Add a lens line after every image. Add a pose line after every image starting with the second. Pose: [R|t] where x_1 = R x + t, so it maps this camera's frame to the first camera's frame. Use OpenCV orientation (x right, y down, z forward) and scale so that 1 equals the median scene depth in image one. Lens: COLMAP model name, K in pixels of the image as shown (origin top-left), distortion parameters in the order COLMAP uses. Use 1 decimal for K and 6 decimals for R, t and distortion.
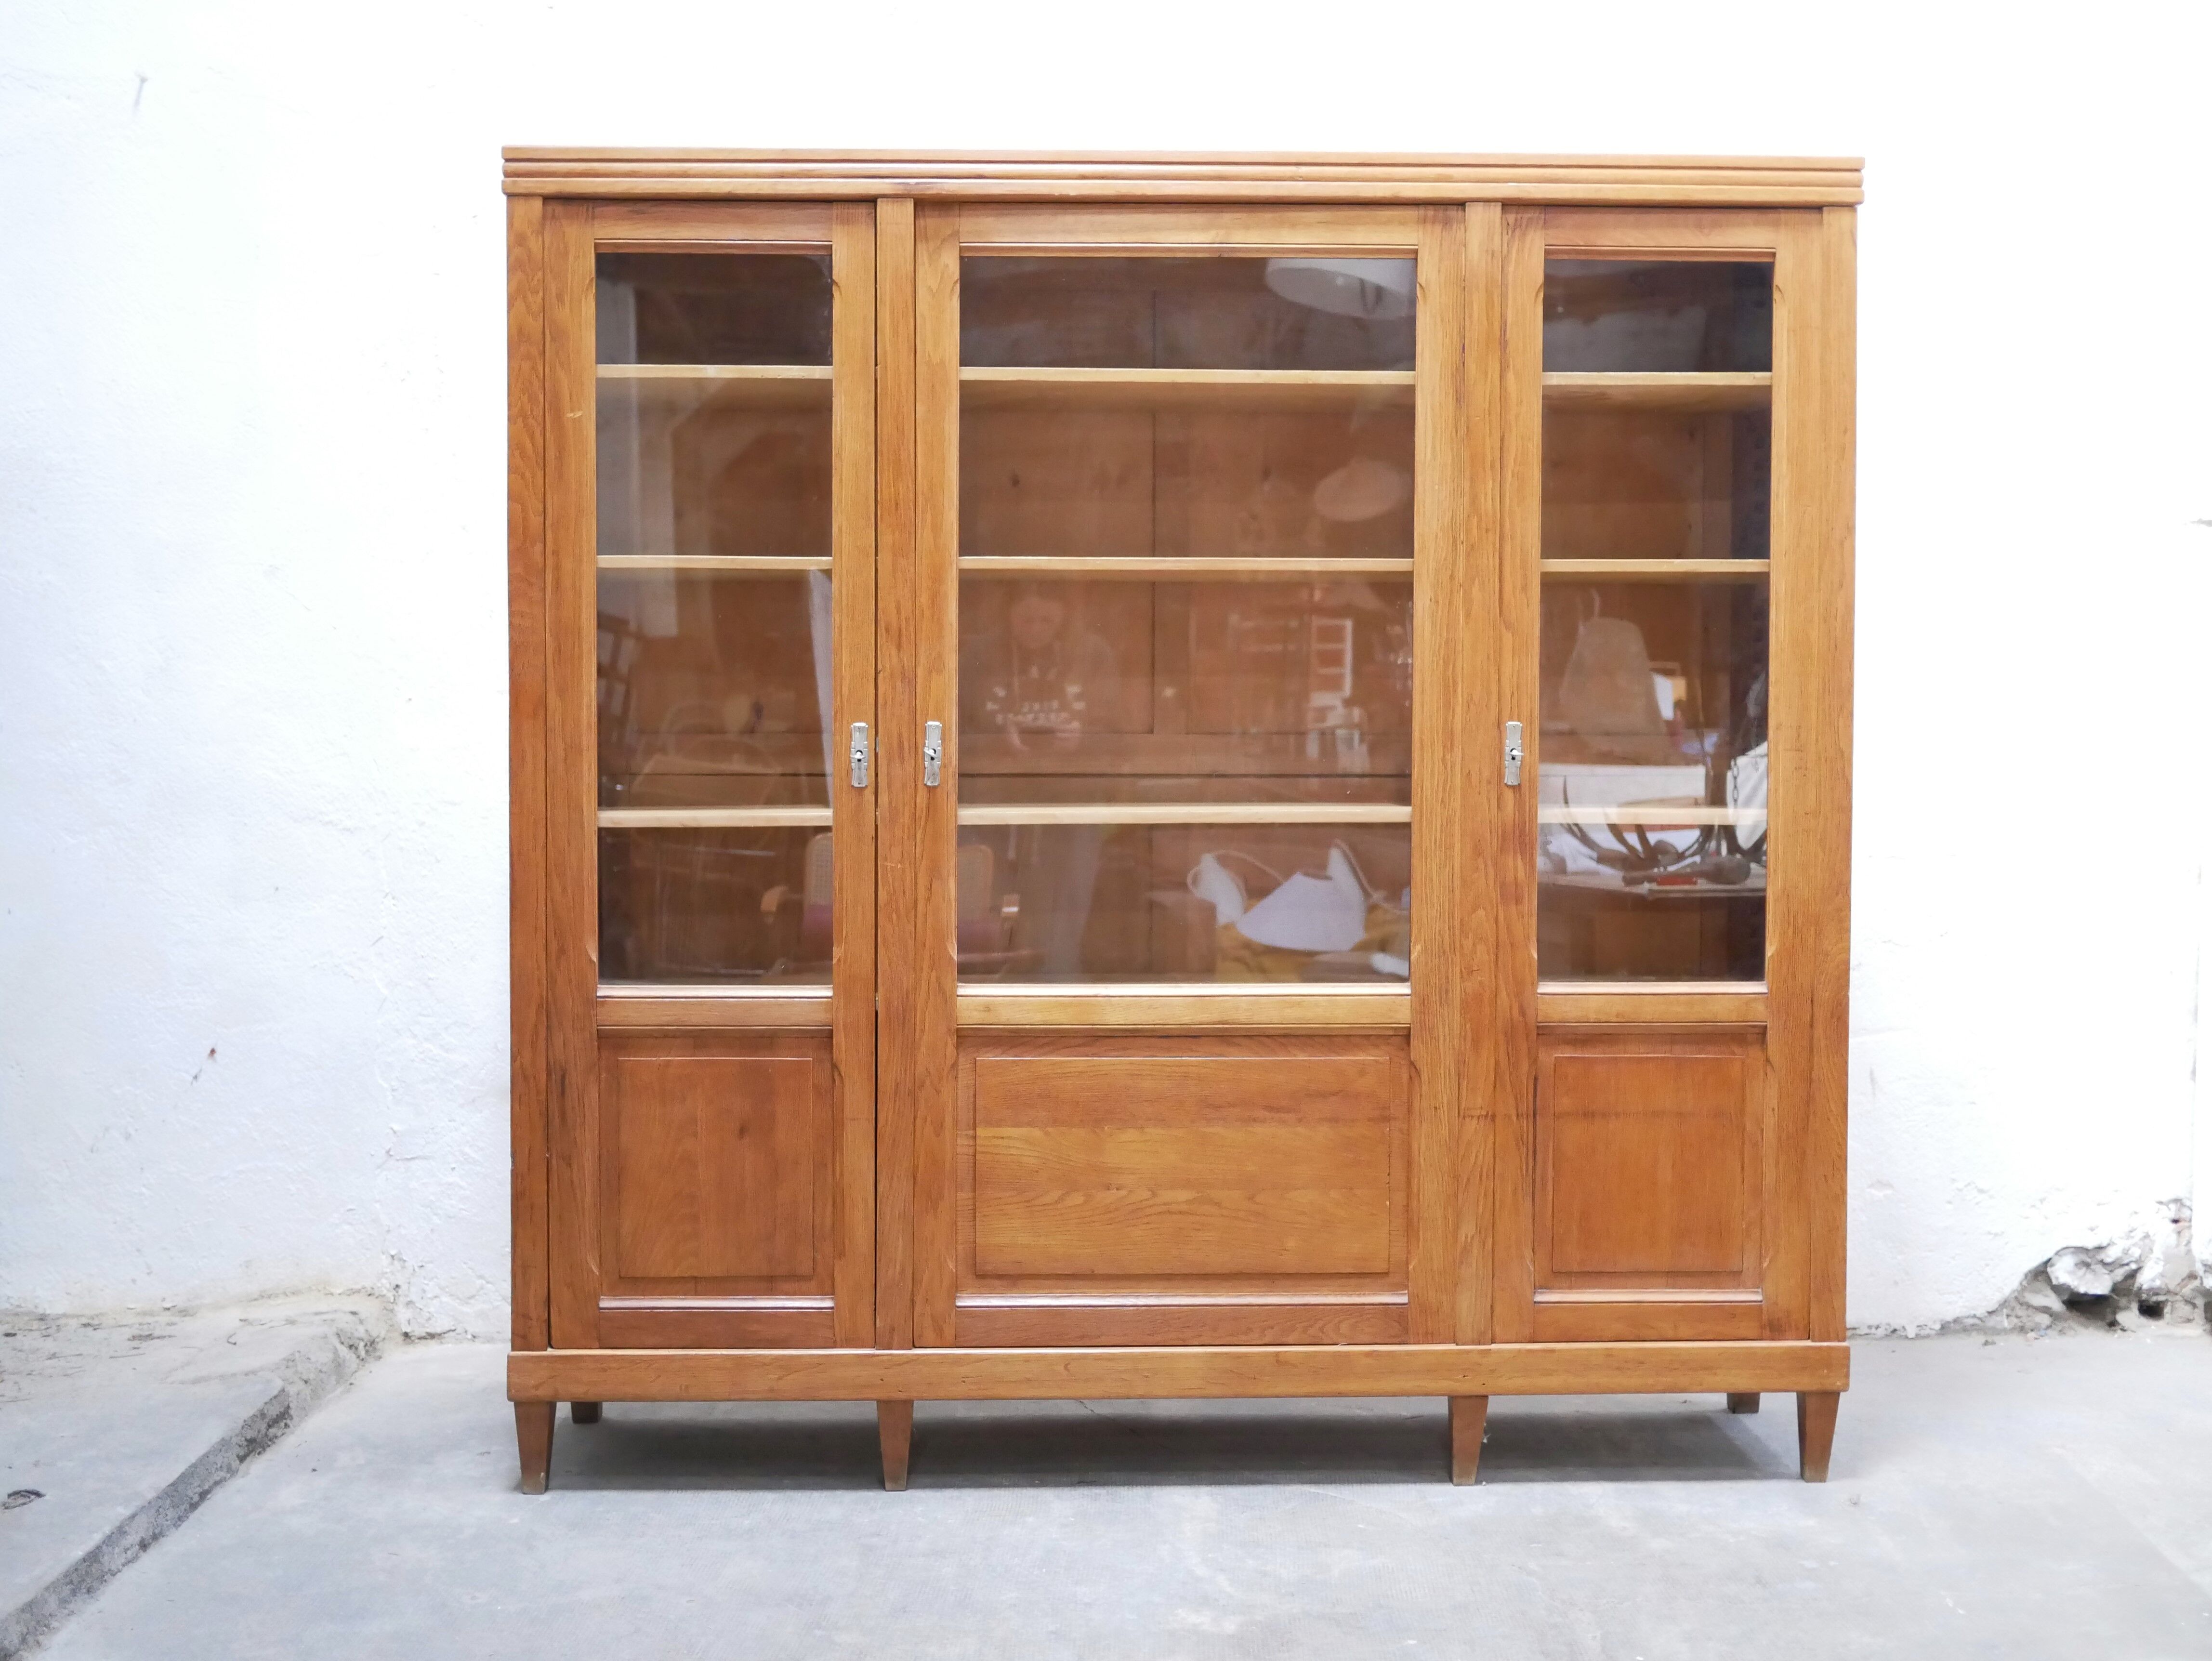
lens RADIAL K [[2495.2, 0, 1102.0], [0, 2495.2, 813.3], [0, 0, 1]] dist [-0.027256, 0.037105]
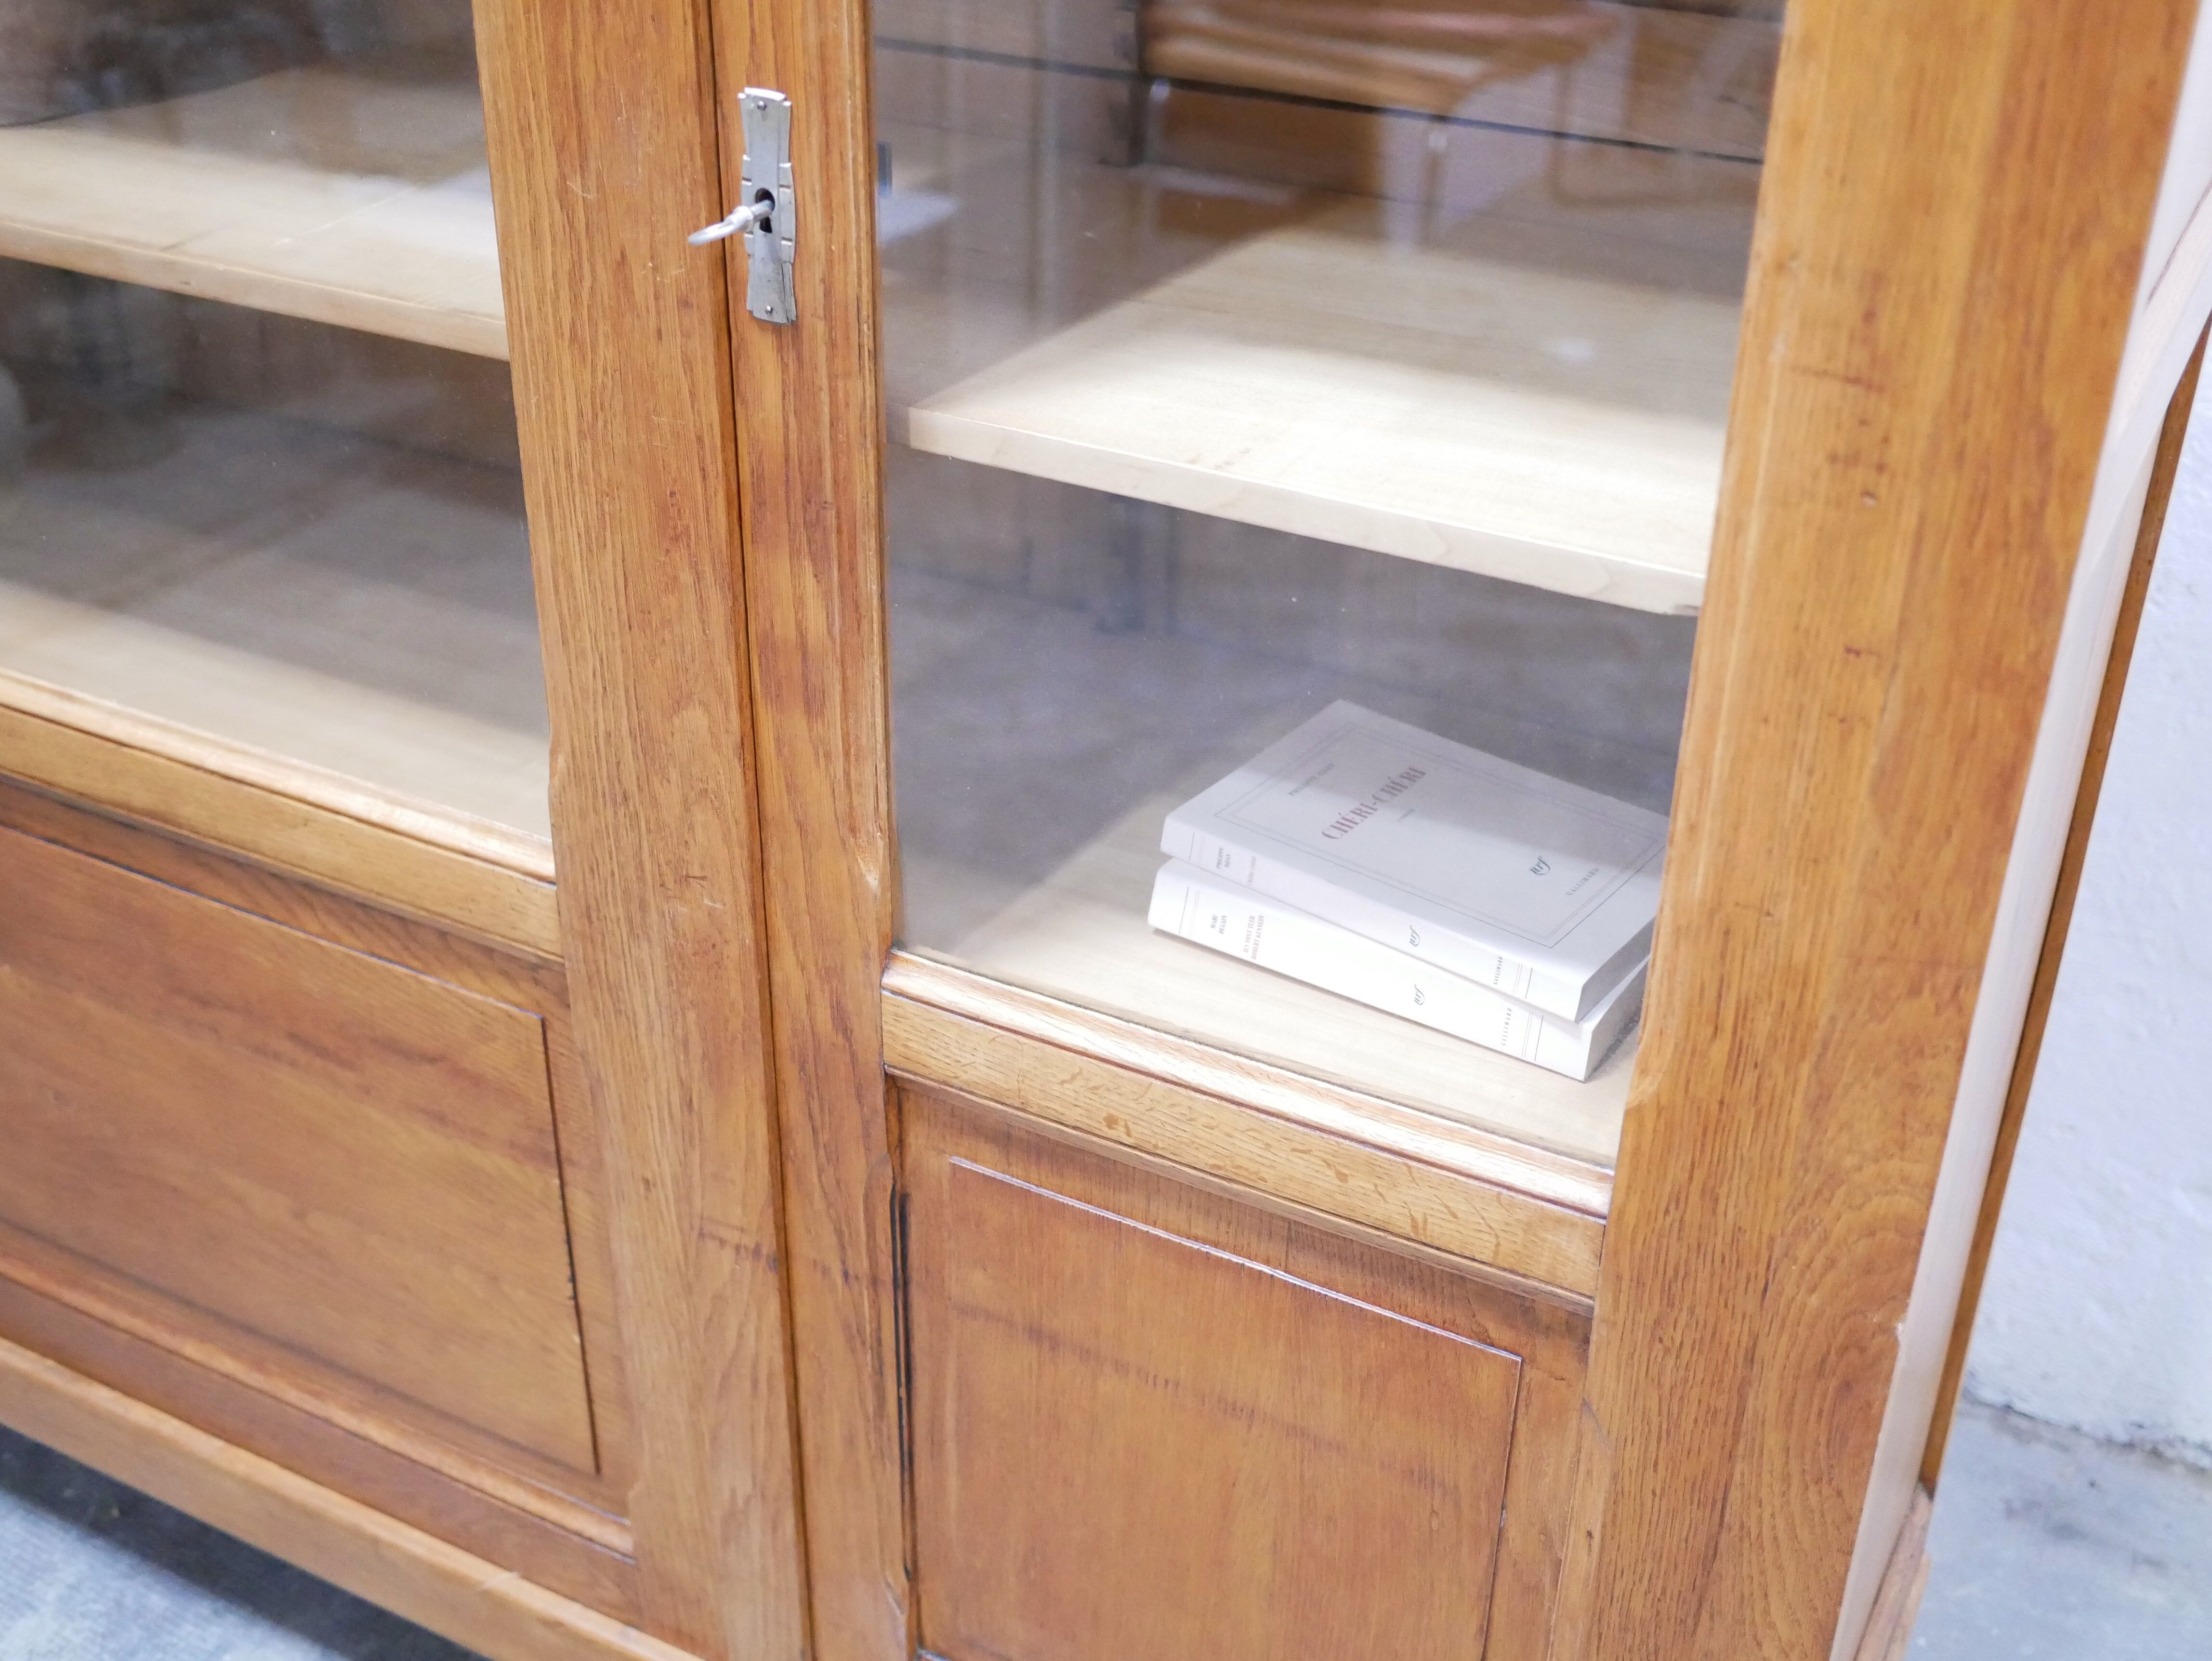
lens RADIAL K [[2504.0, 0, 1112.3], [0, 2504.0, 819.9], [0, 0, 1]] dist [-0.030366, 0.045871]
pose [[0.867338, 0.256048, -0.426806, 0.328016], [-0.027731, 0.881053, 0.472204, -0.093658], [0.496946, -0.397725, 0.771271, 0.786314]]
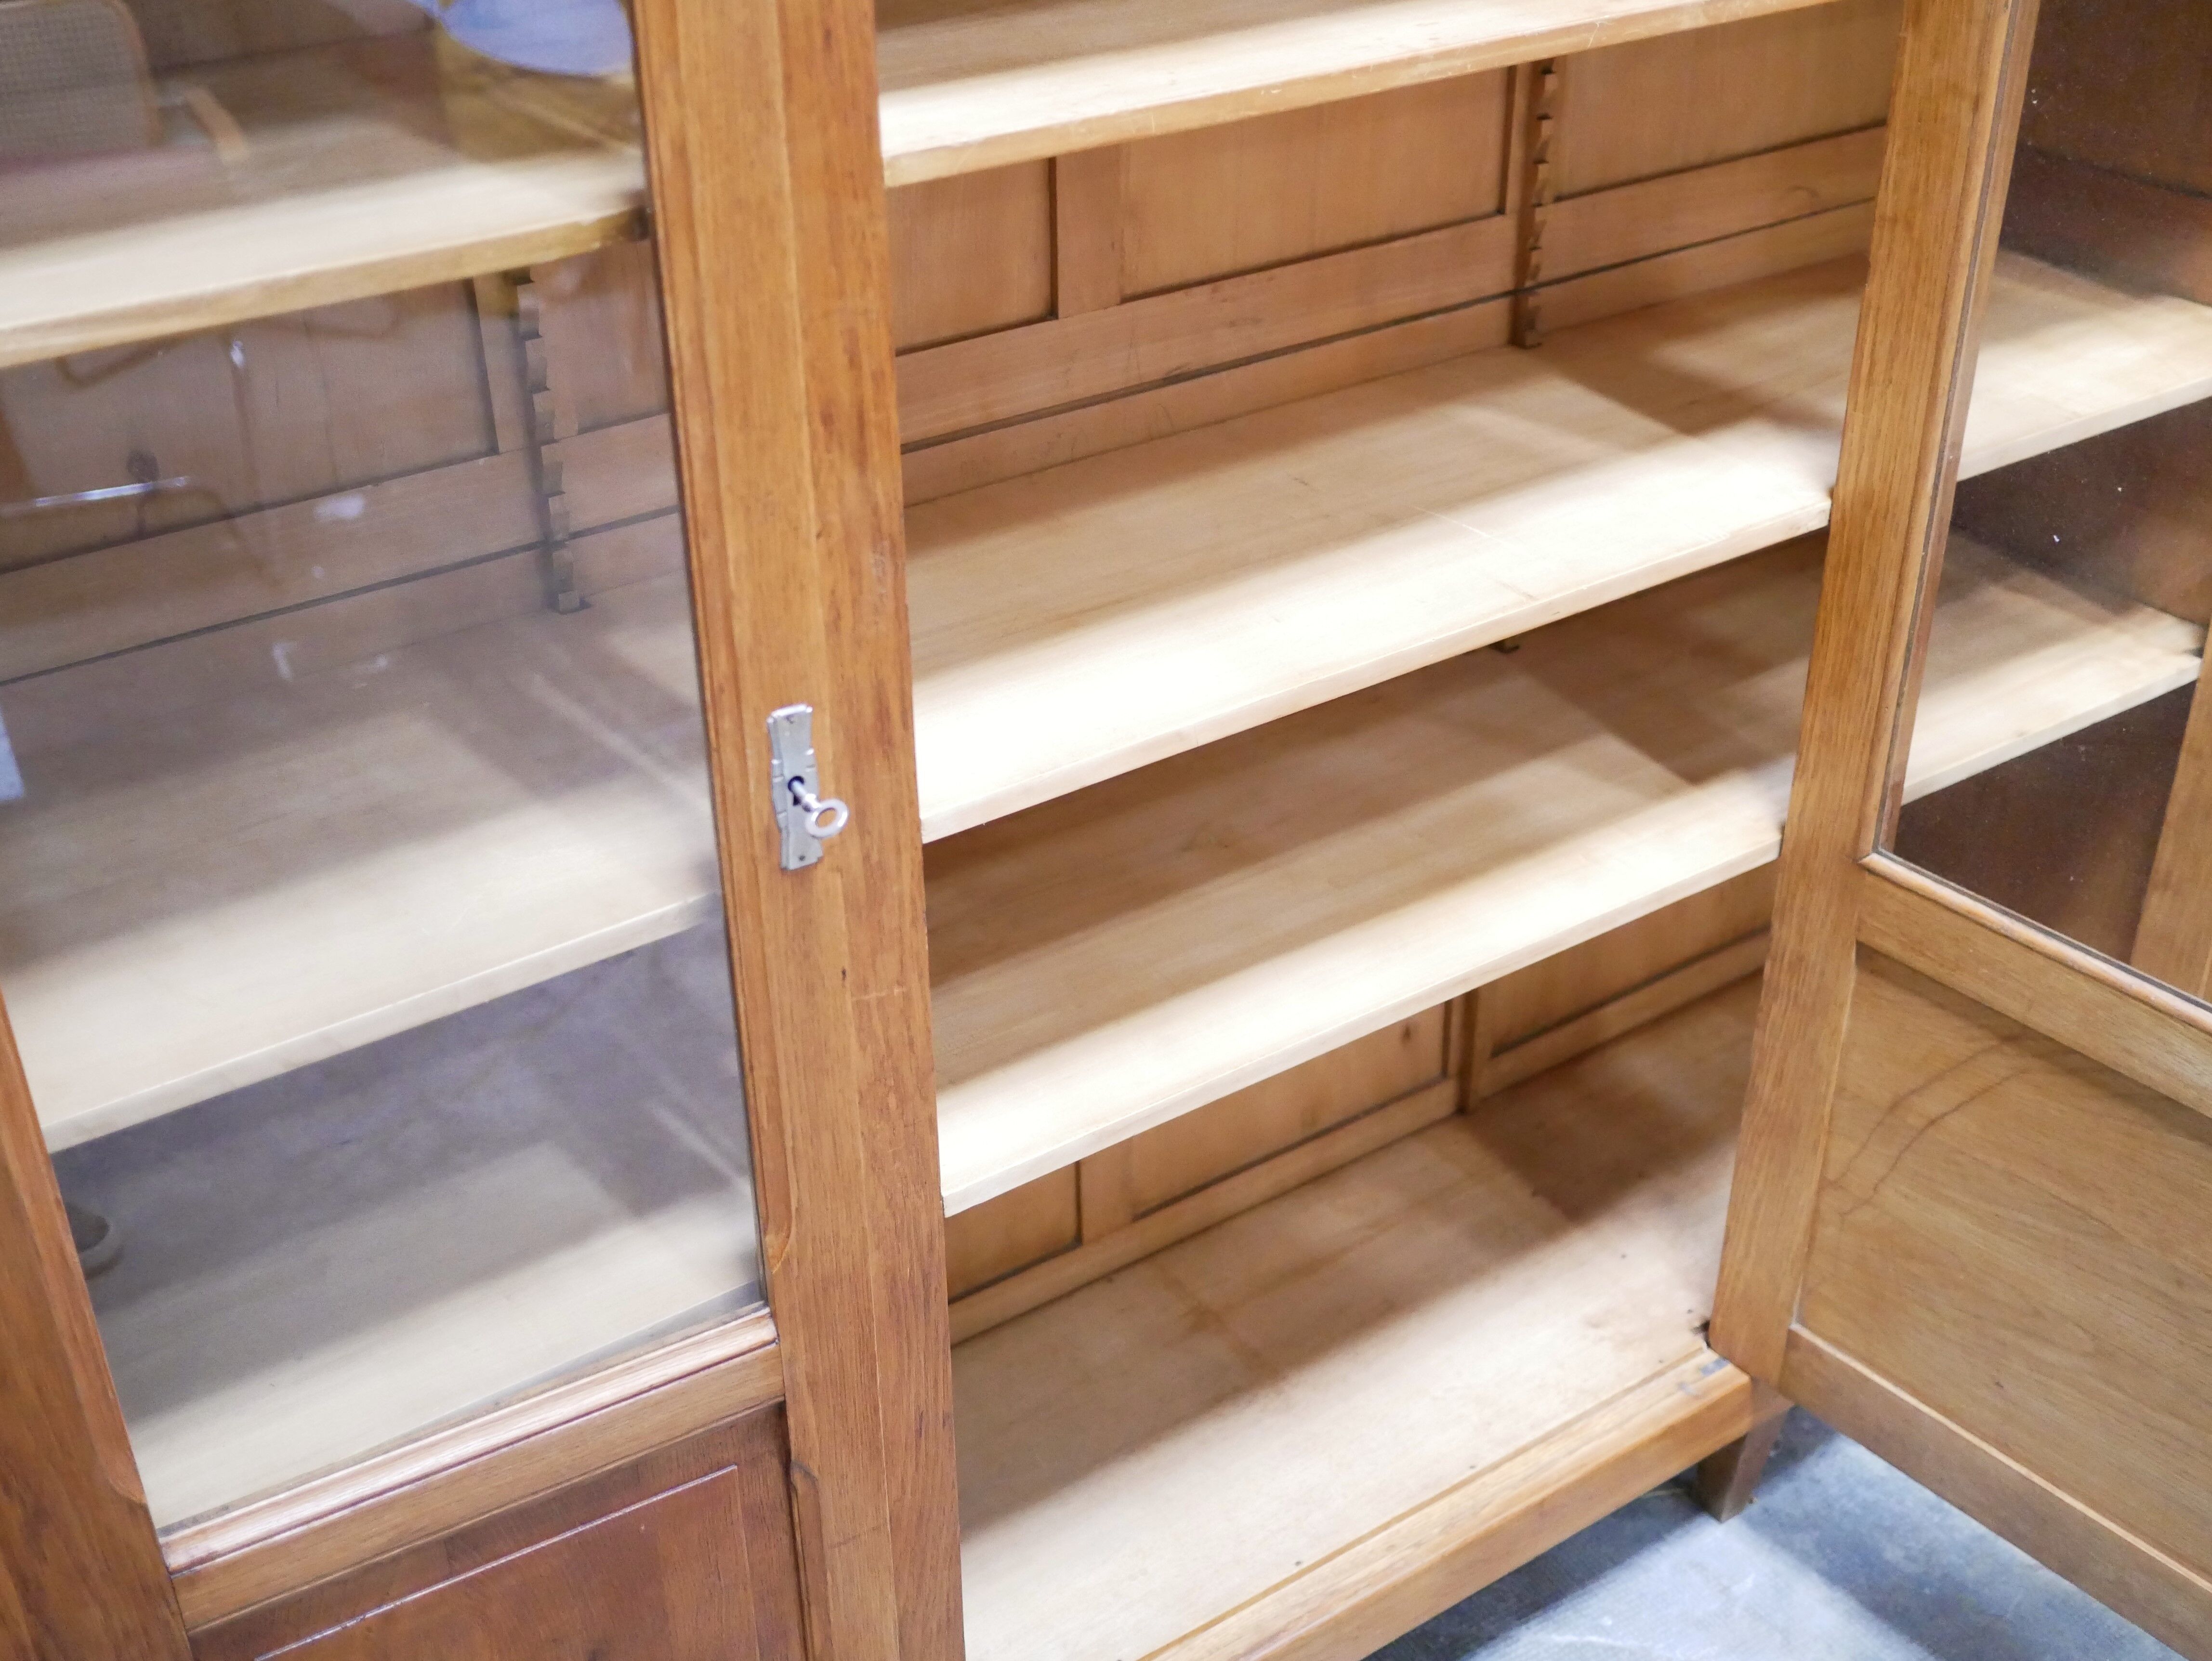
lens RADIAL K [[2491.4, 0, 1098.4], [0, 2491.4, 835.0], [0, 0, 1]] dist [-0.030201, 0.002308]
pose [[0.846130, -0.283724, 0.451181, -0.219476], [0.034367, 0.873814, 0.485045, -0.183530], [-0.531867, -0.394905, 0.749111, 0.699475]]
